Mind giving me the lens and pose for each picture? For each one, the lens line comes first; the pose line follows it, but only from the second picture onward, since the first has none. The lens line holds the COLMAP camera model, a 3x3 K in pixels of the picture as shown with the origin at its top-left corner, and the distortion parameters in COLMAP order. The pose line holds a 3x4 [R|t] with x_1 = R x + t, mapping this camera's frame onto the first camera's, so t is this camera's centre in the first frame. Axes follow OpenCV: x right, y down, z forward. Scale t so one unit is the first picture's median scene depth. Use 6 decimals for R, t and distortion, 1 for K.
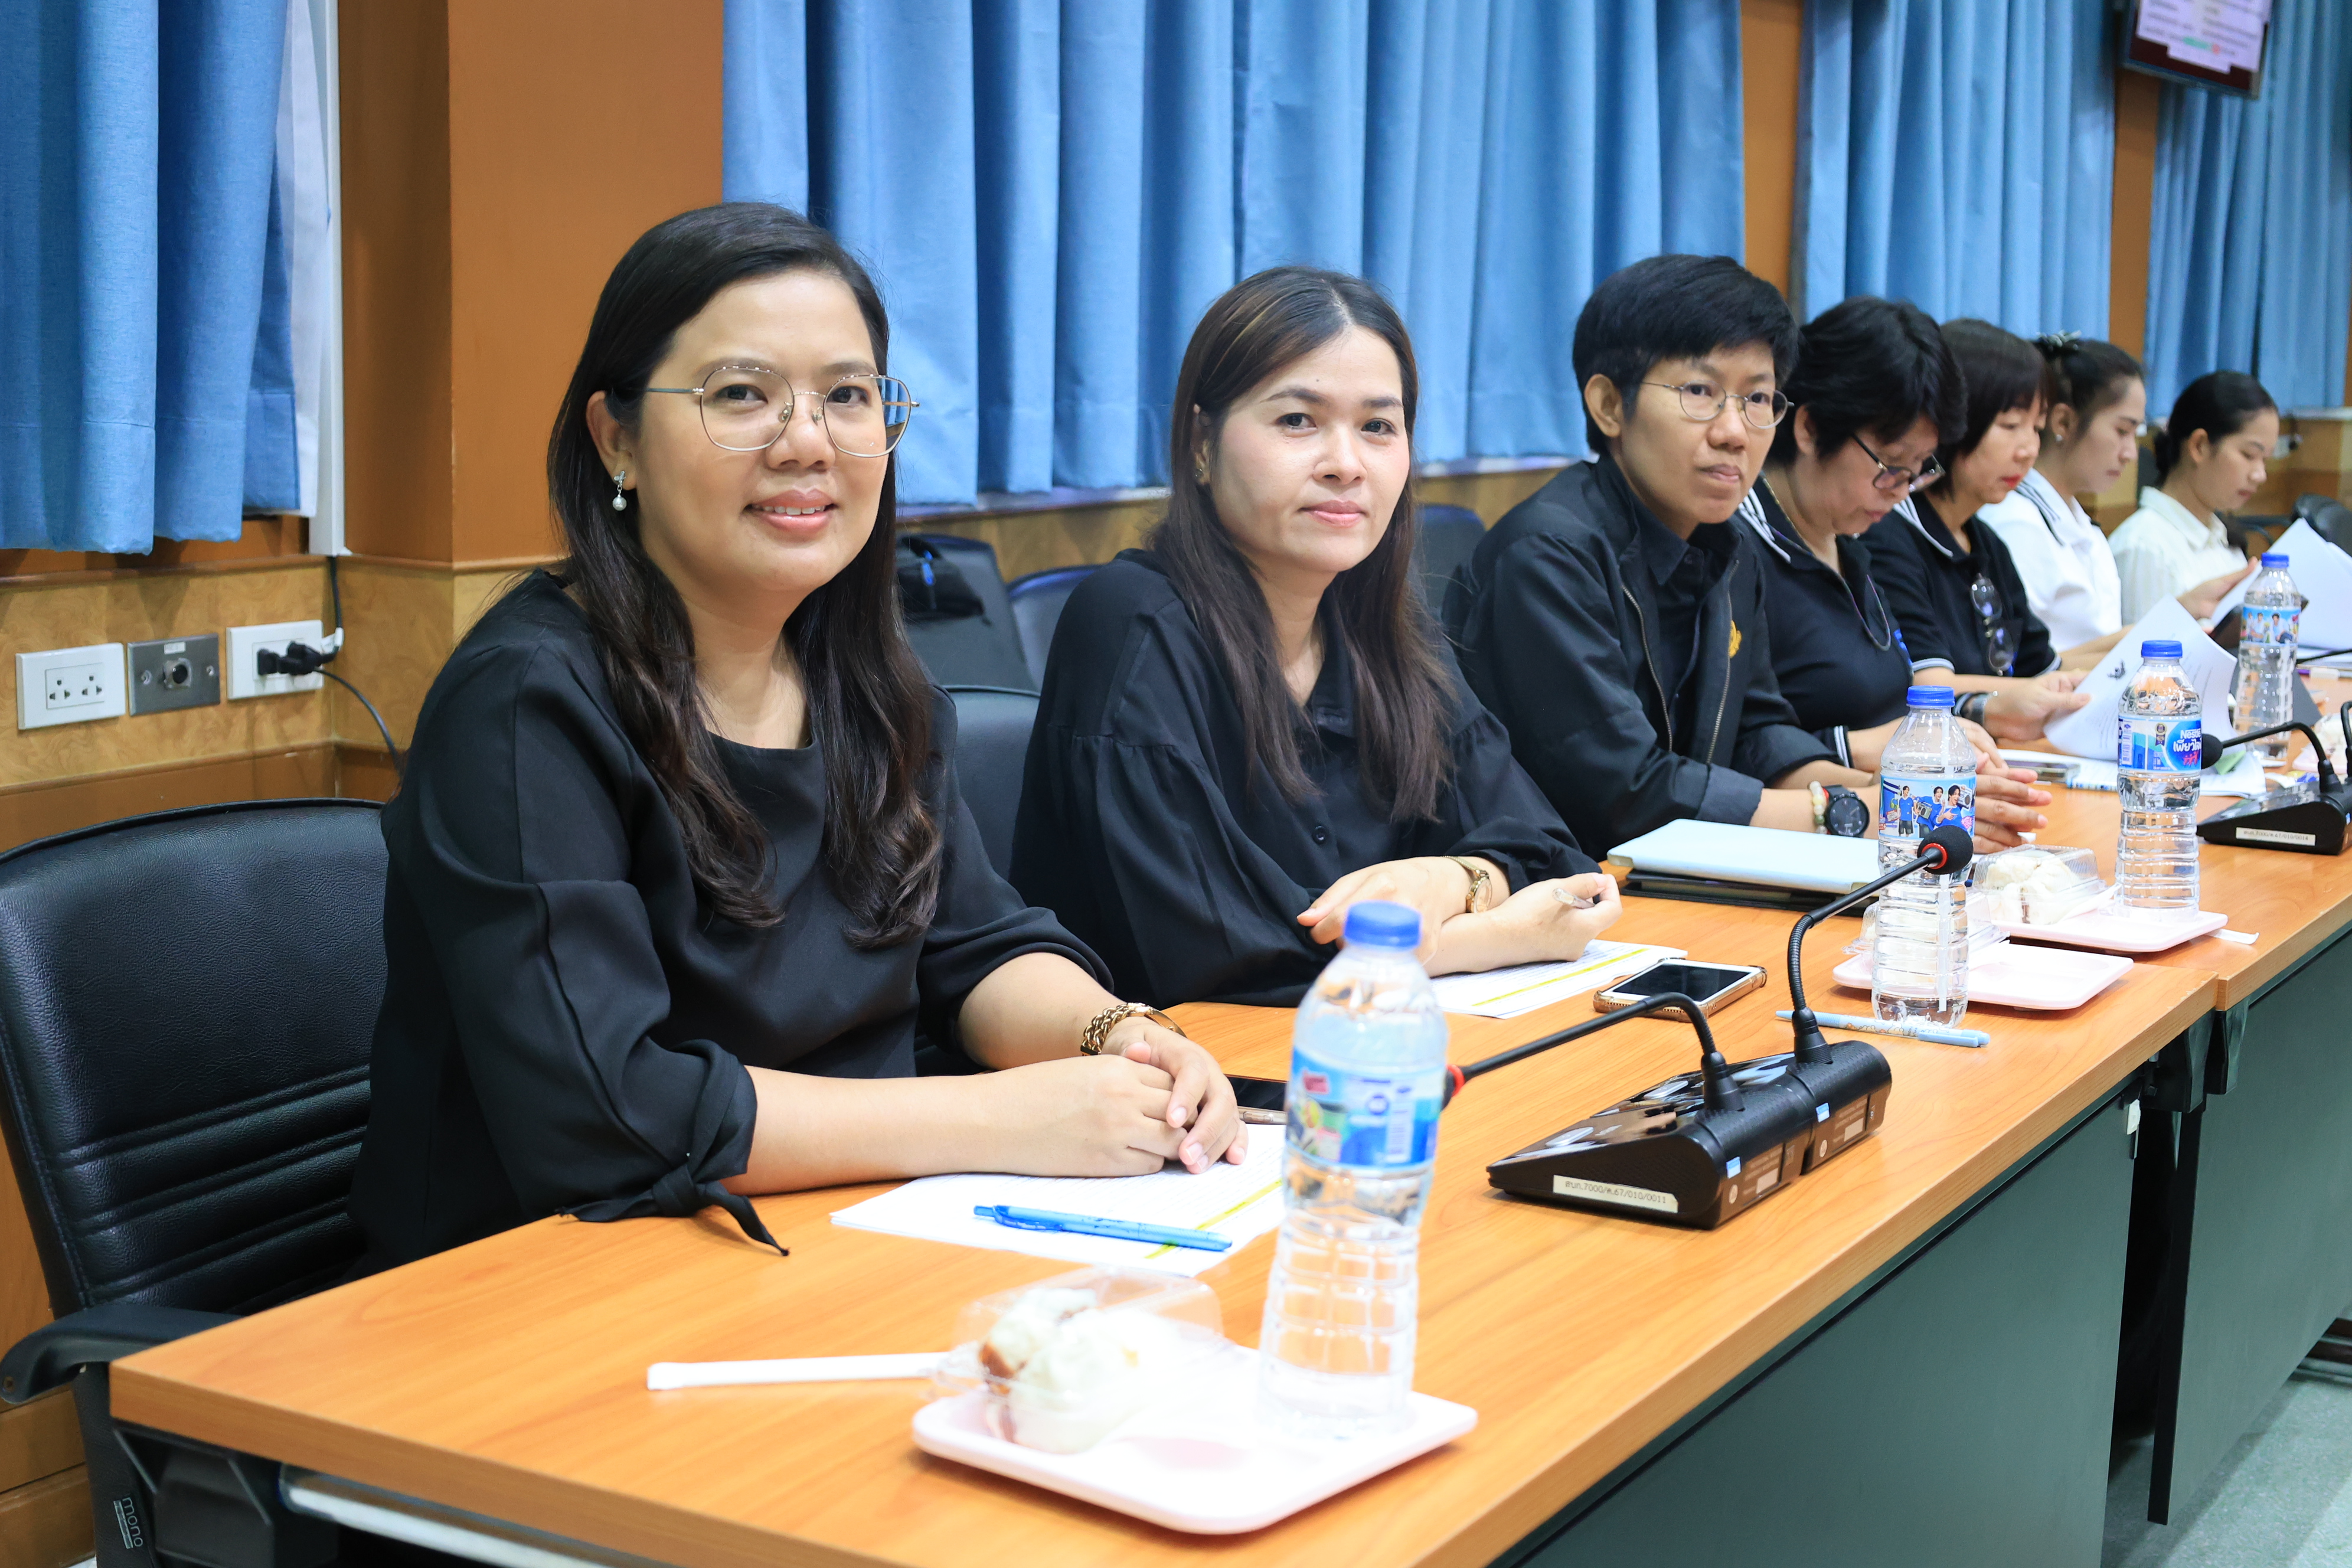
lens RADIAL K [[3309.1, 0, 1176.0], [0, 3309.1, 784.0], [0, 0, 1]] dist [-0.008504, 0.003655]
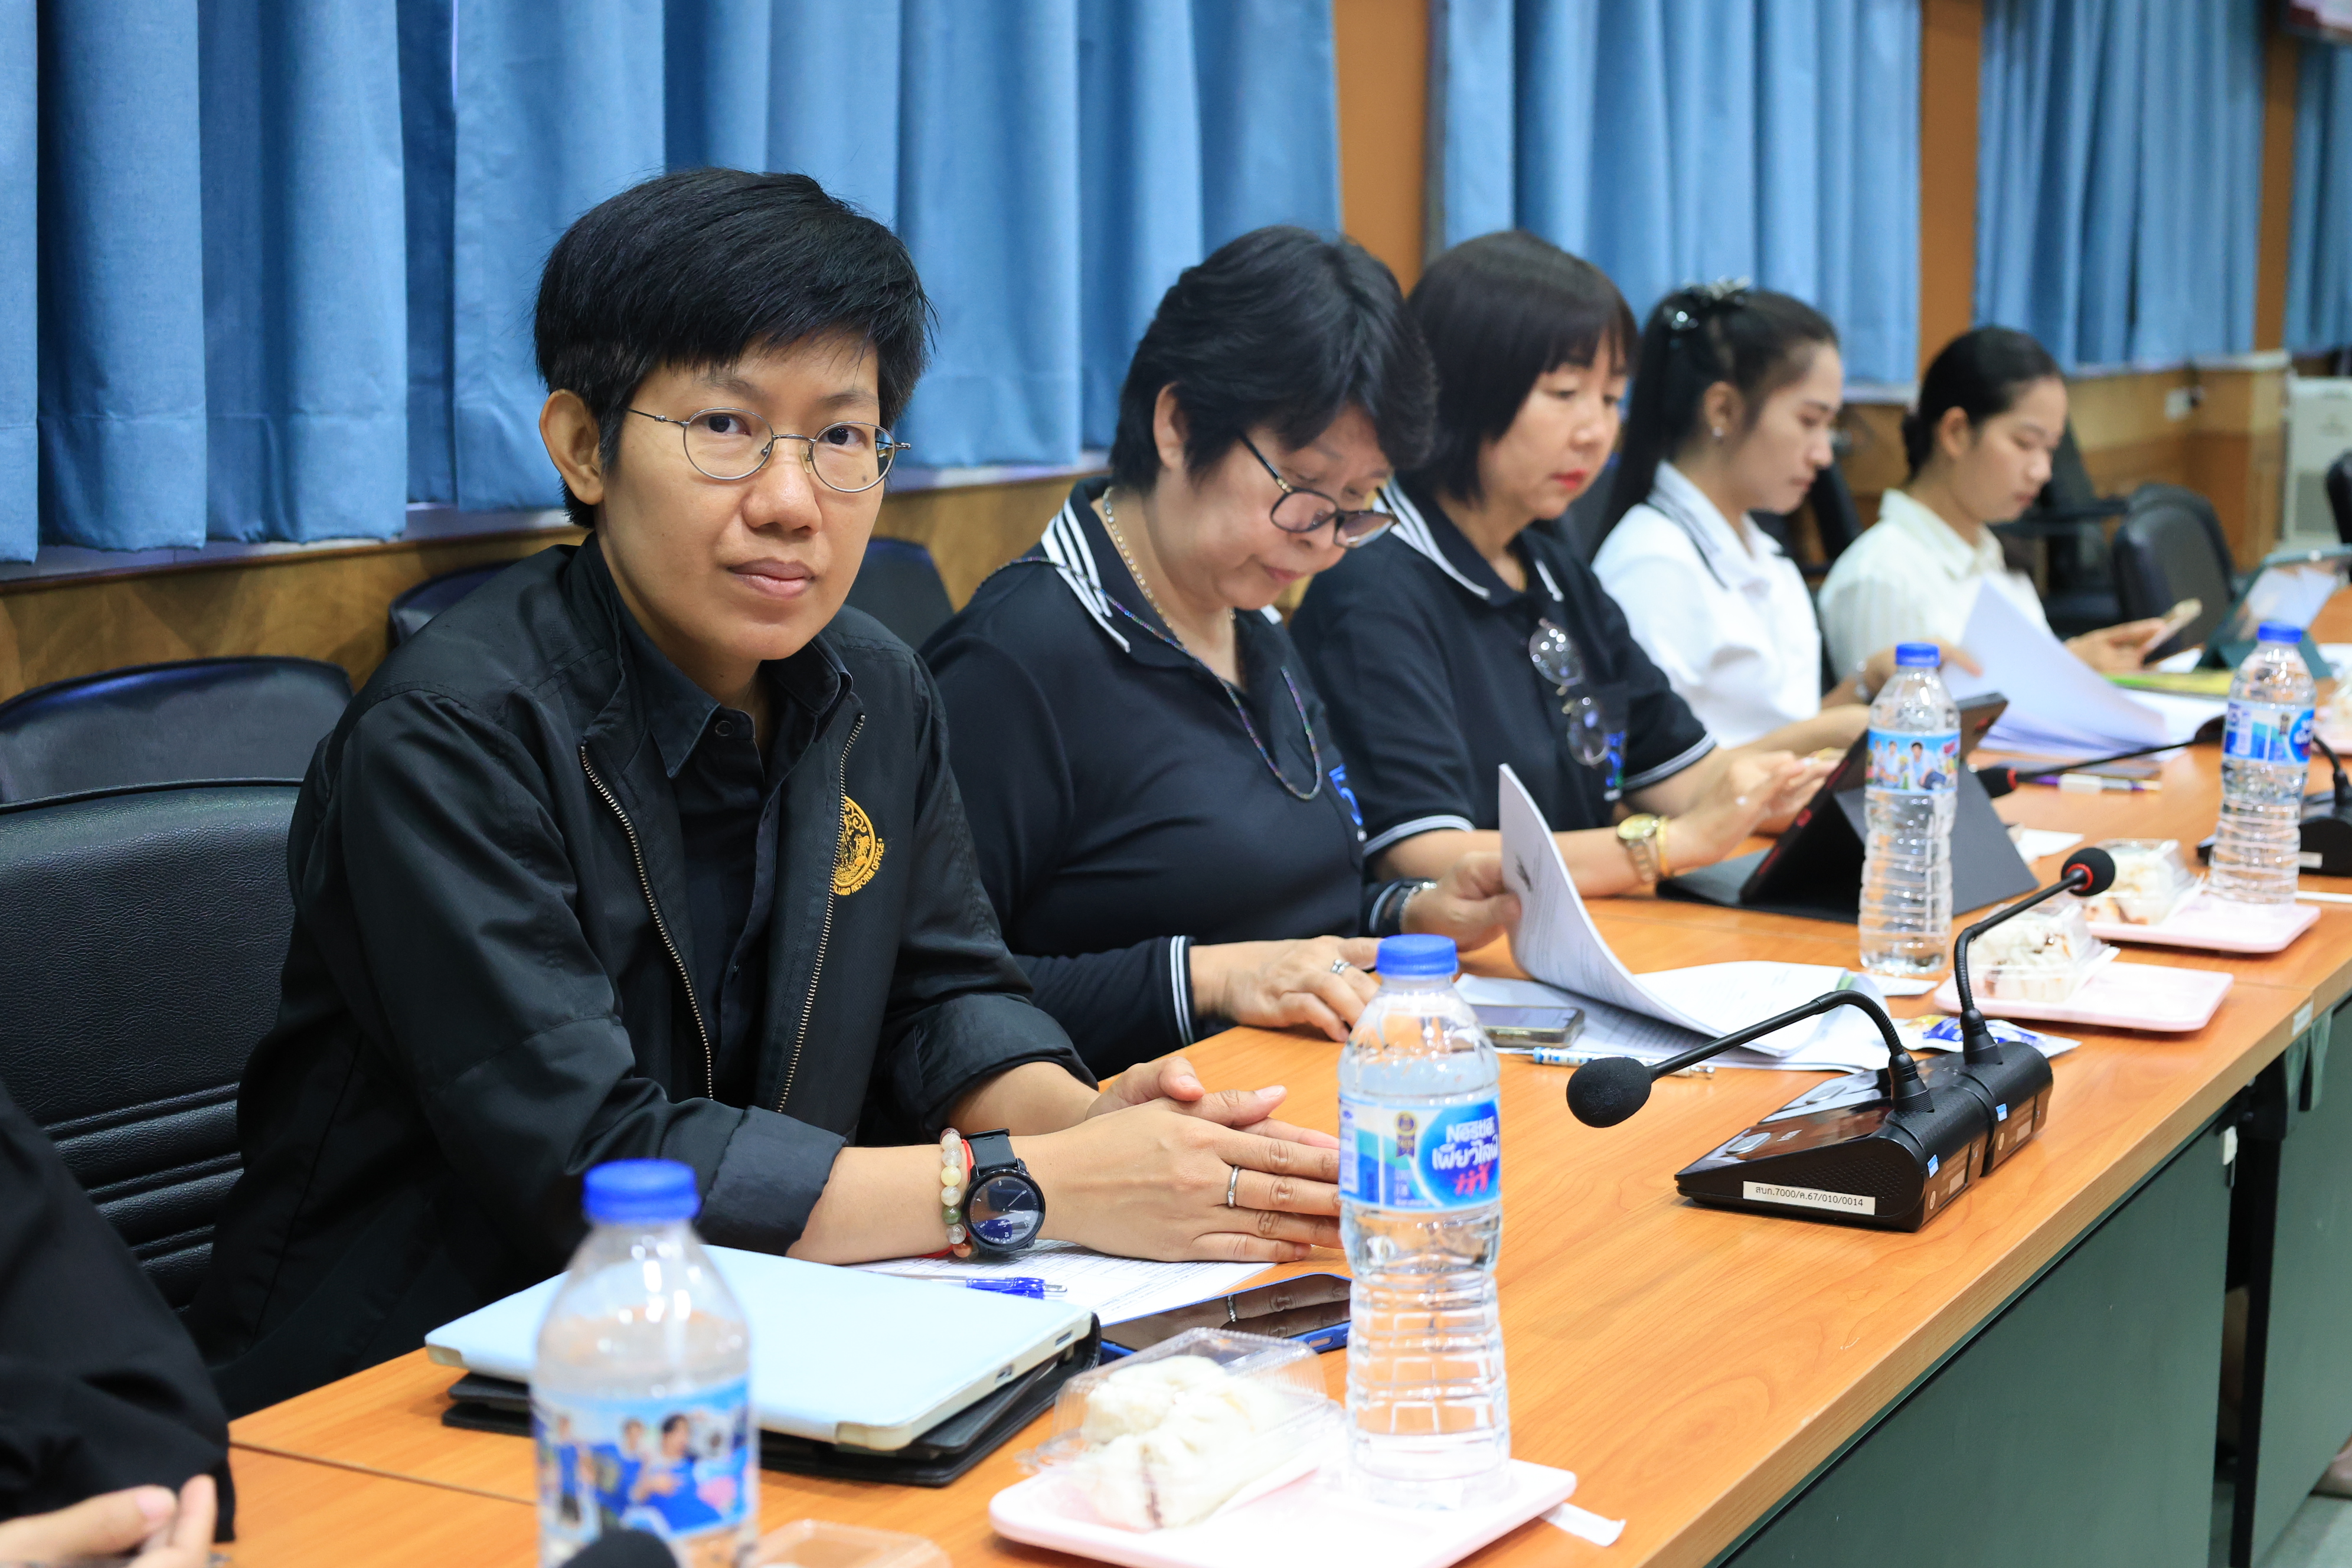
lens RADIAL K [[3799.9, 0, 1176.0], [0, 3799.9, 784.0], [0, 0, 1]] dist [0.020957, -0.136949]
pose [[0.998817, -0.018872, 0.044814, 0.131423], [0.018929, 0.999820, -0.000851, -0.036917], [-0.044790, 0.001698, 0.998995, 0.240546]]
